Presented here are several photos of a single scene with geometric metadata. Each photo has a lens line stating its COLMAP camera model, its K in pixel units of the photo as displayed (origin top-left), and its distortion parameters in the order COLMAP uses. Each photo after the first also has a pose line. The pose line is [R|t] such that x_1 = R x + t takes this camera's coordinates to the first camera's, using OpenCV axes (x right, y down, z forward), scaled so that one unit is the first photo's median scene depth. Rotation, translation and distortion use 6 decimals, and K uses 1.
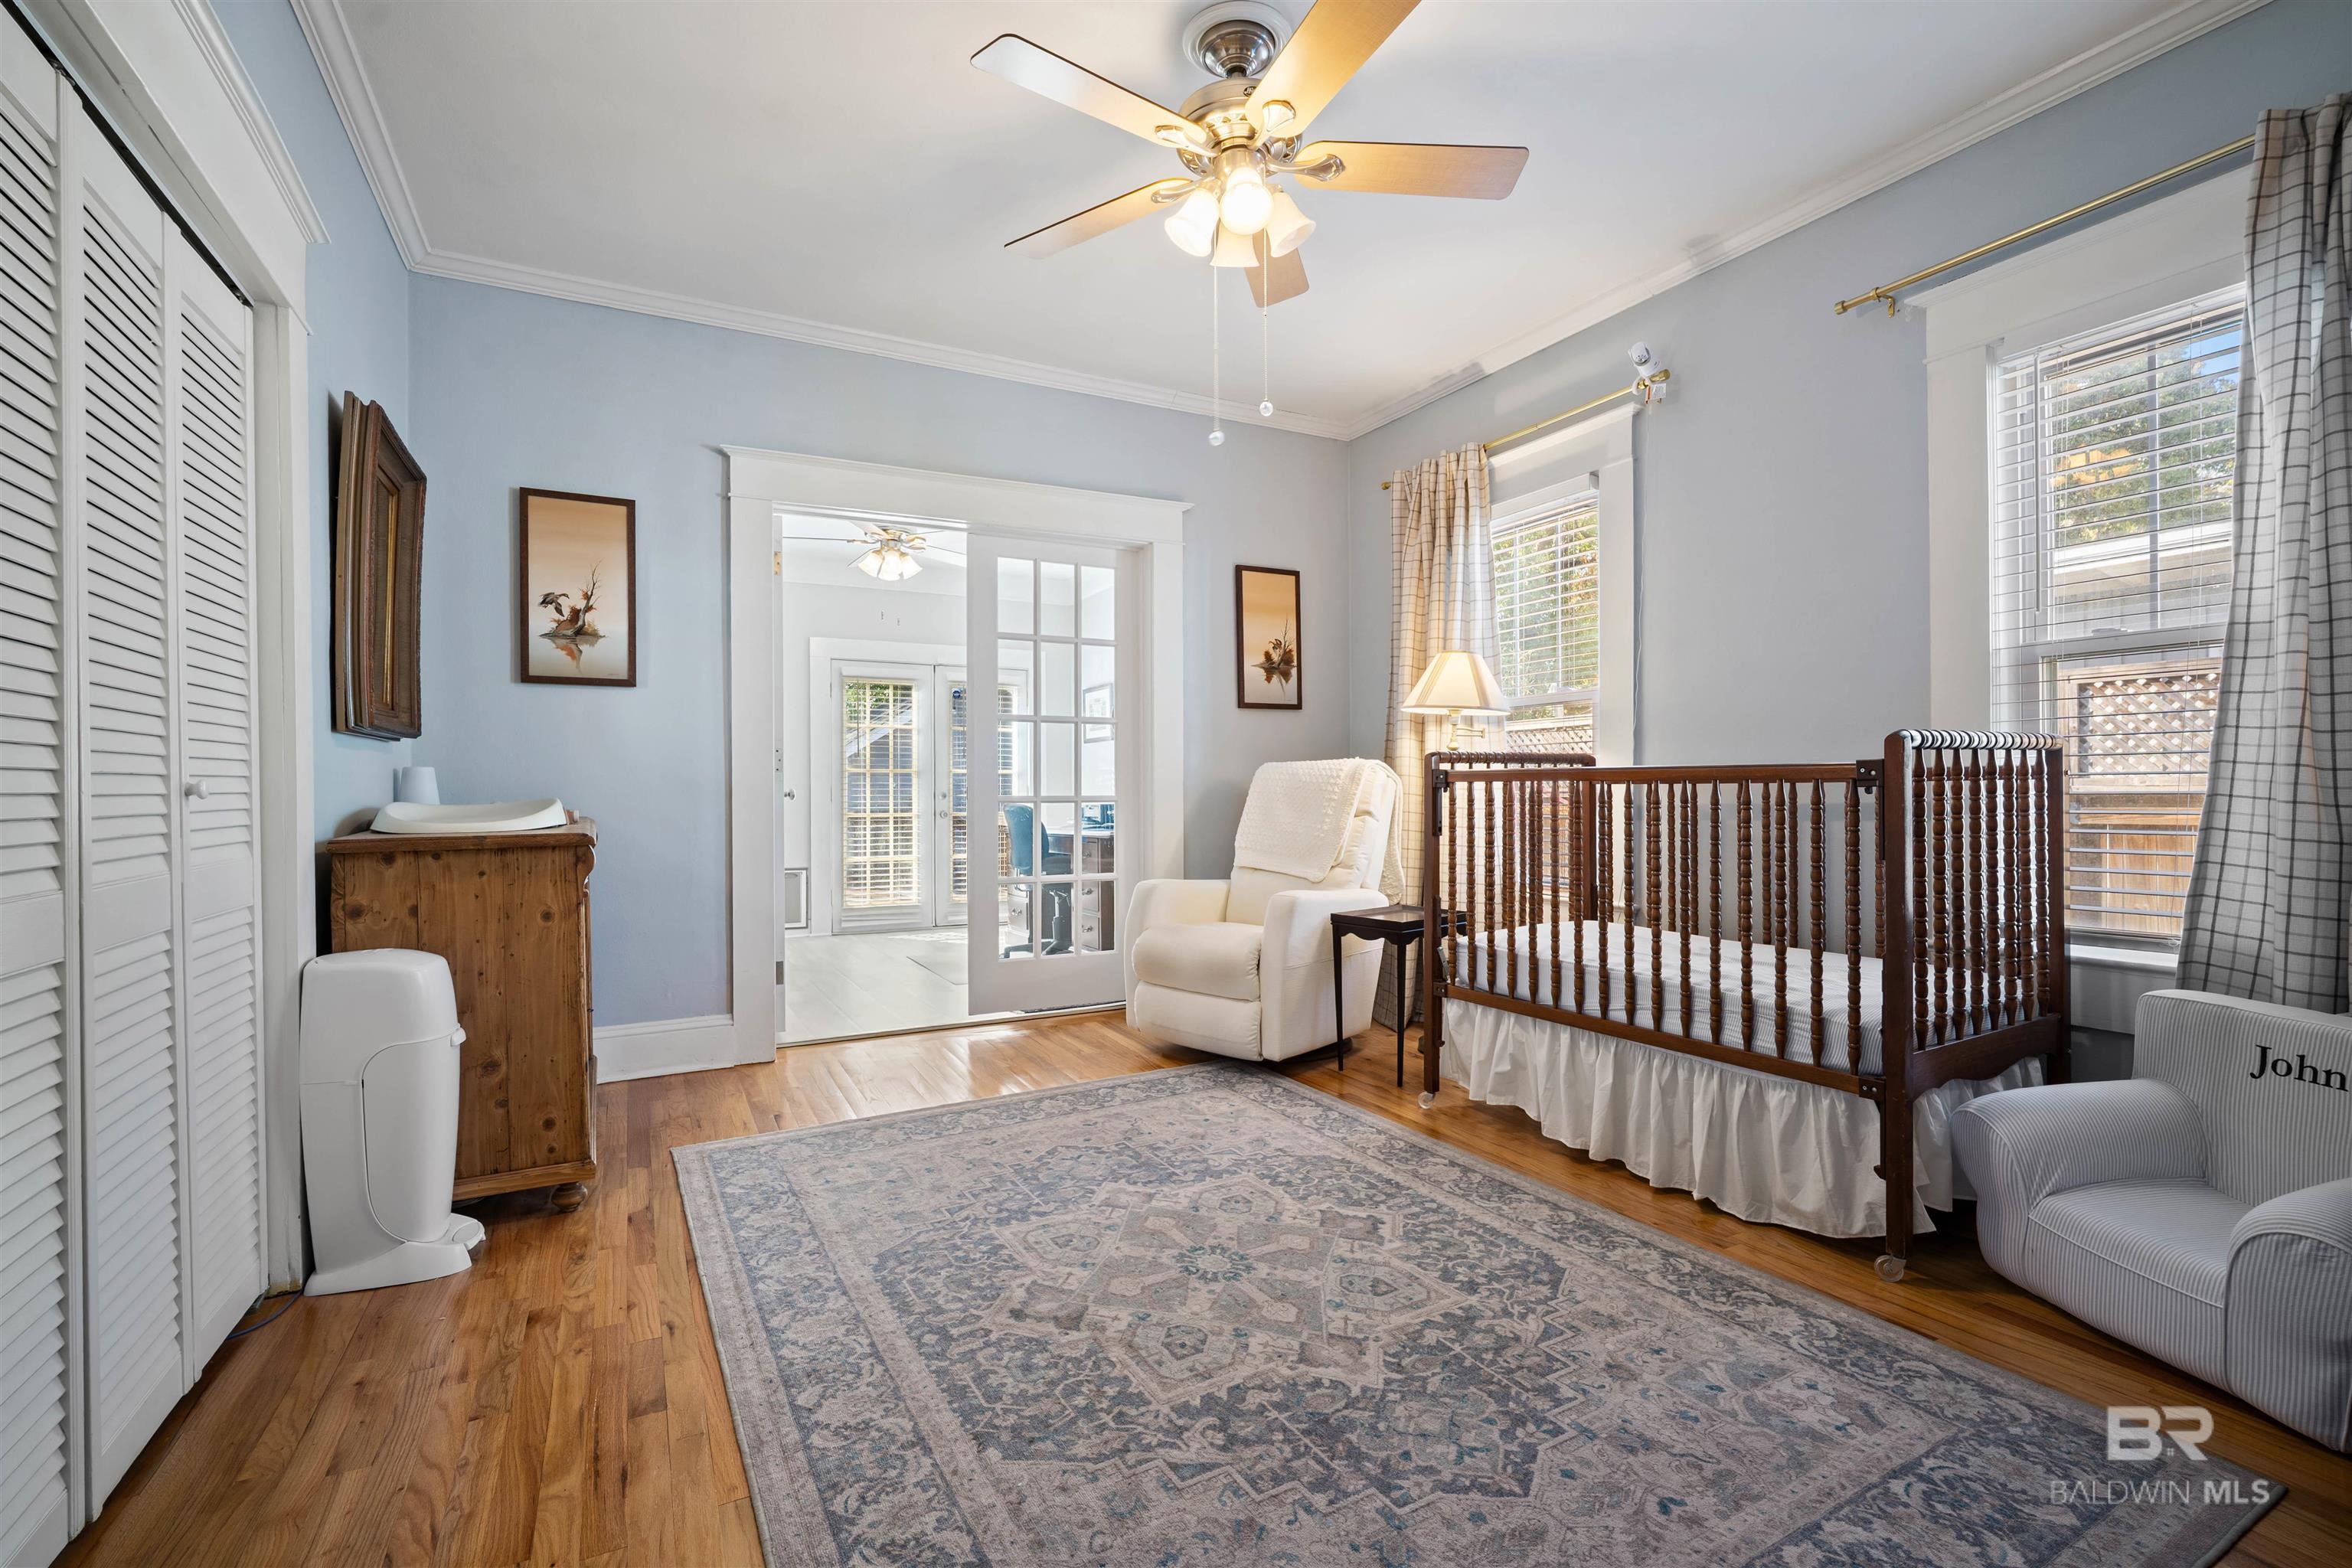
lens RADIAL K [[1039.1, 0, 1188.6], [0, 1039.1, 783.3], [0, 0, 1]] dist [-0.015318, 0.004790]
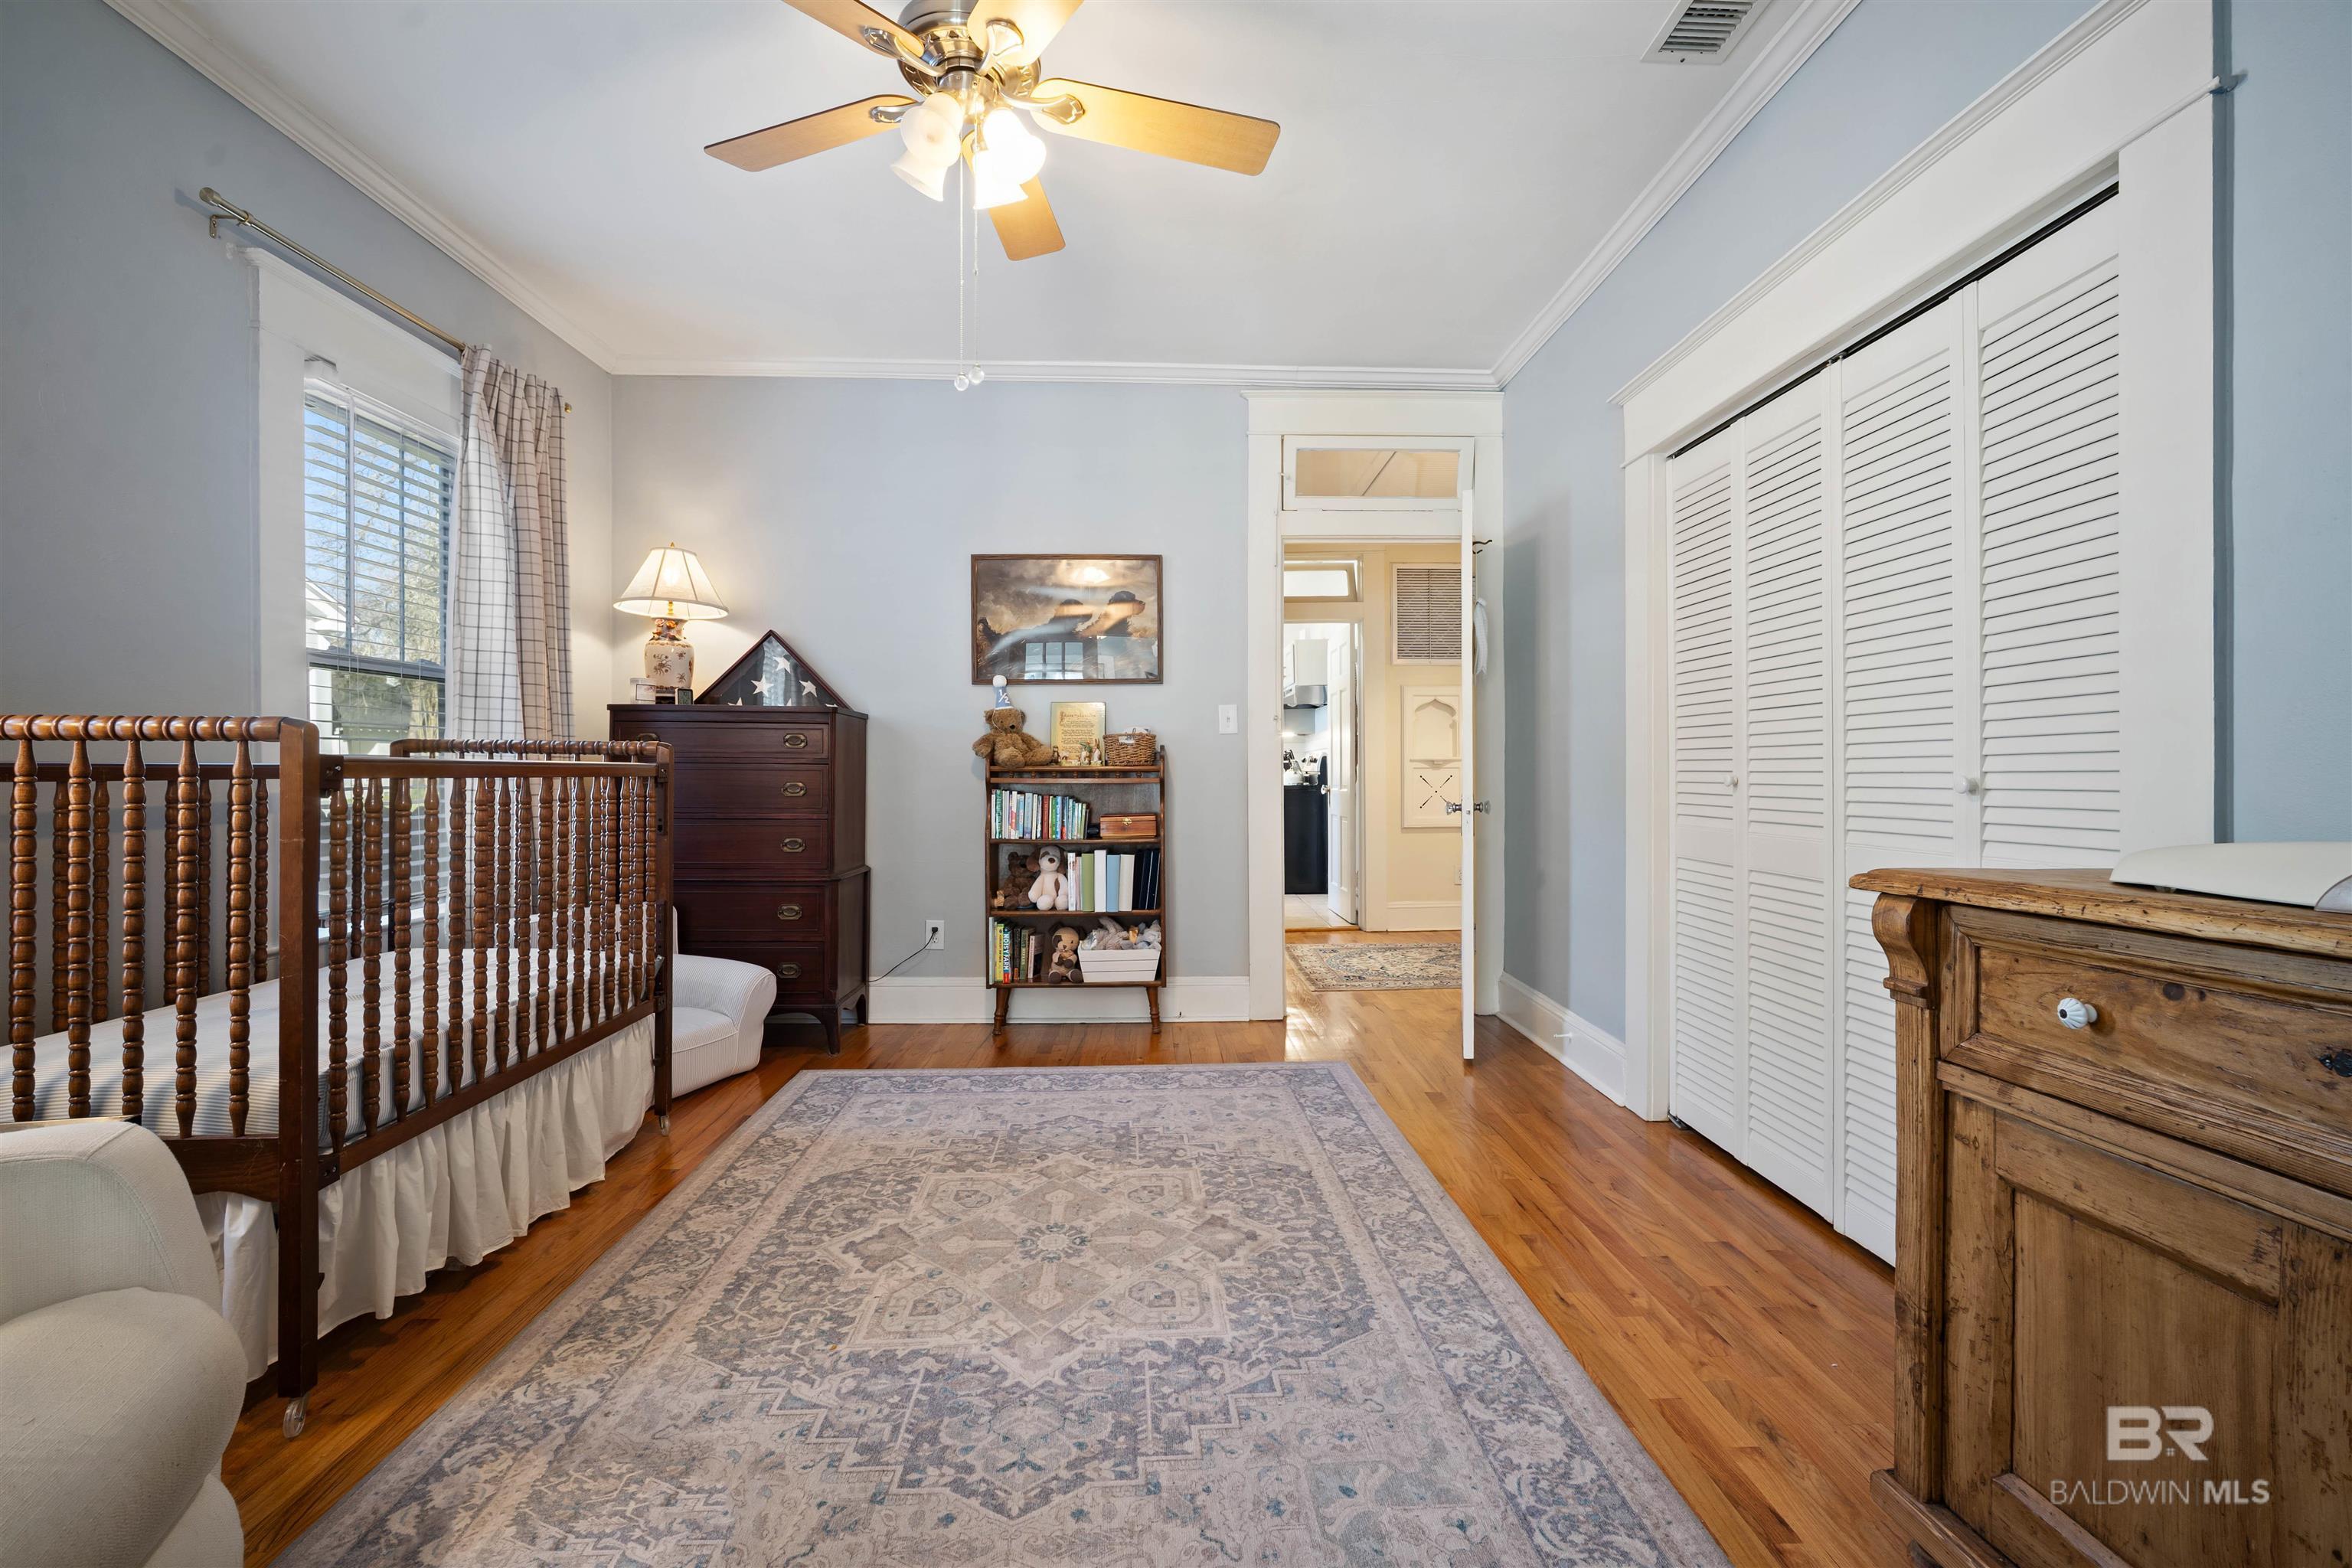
lens RADIAL K [[1039.1, 0, 1180.3], [0, 1039.1, 772.7], [0, 0, 1]] dist [-0.015318, 0.004790]
pose [[-0.892240, 0.002413, 0.451554, -0.529499], [0.000286, 0.999989, -0.004779, -0.002071], [-0.451561, -0.004135, -0.892231, 1.772746]]
